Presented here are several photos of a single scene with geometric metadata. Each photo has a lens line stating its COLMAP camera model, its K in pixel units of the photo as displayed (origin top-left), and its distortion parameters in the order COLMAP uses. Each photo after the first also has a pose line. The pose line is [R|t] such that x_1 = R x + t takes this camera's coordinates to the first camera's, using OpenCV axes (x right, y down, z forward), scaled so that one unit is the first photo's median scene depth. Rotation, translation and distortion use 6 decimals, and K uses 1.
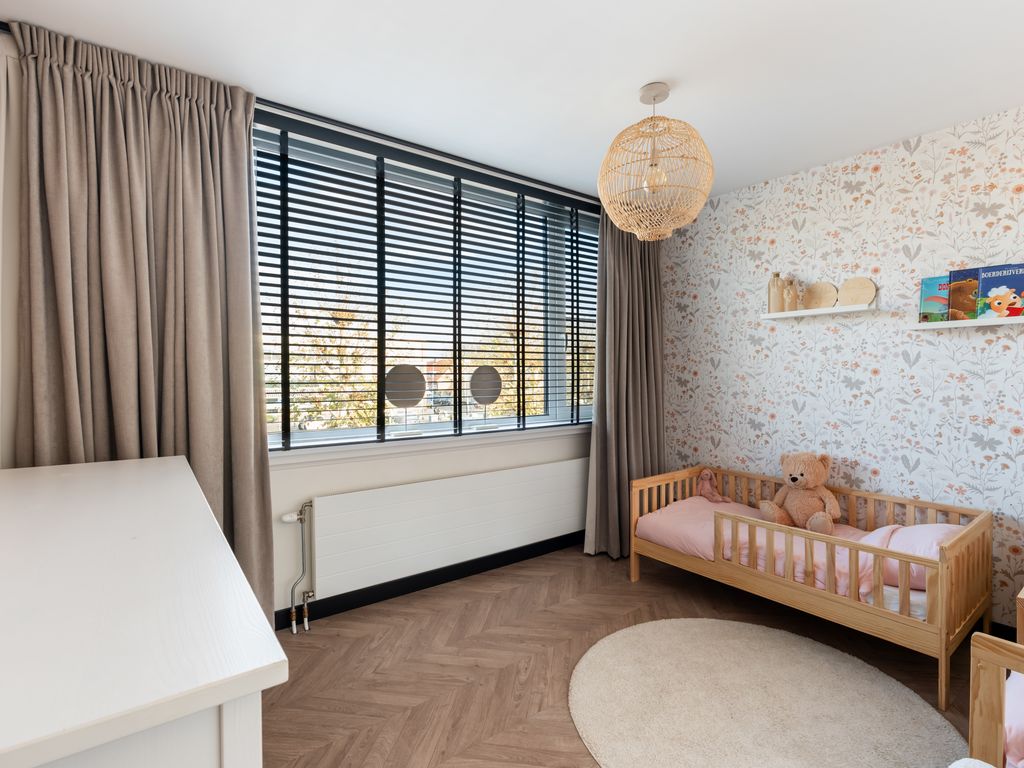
lens RADIAL K [[504.5, 0, 512.0], [0, 504.5, 384.0], [0, 0, 1]] dist [-0.003468, 0.000232]
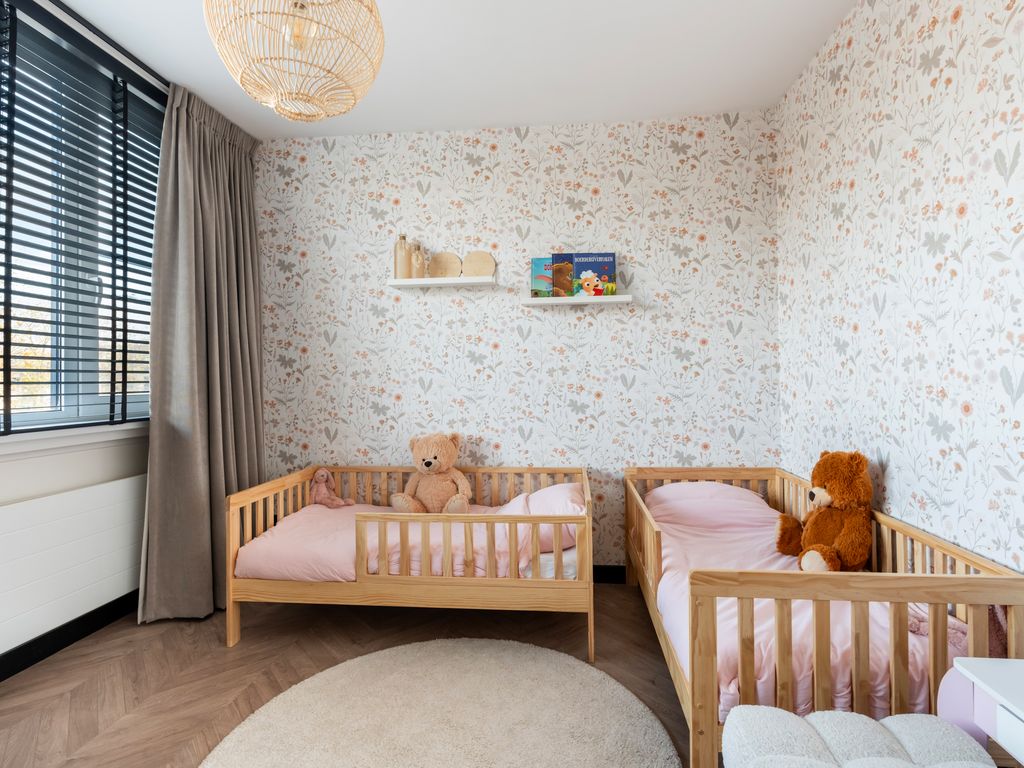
lens RADIAL K [[524.3, 0, 516.3], [0, 524.3, 373.7], [0, 0, 1]] dist [-0.008483, 0.001397]
pose [[0.674639, 0.010423, 0.738075, -0.023756], [0.022974, 0.999119, -0.035108, 0.065925], [-0.737790, 0.040642, 0.673805, 0.251896]]
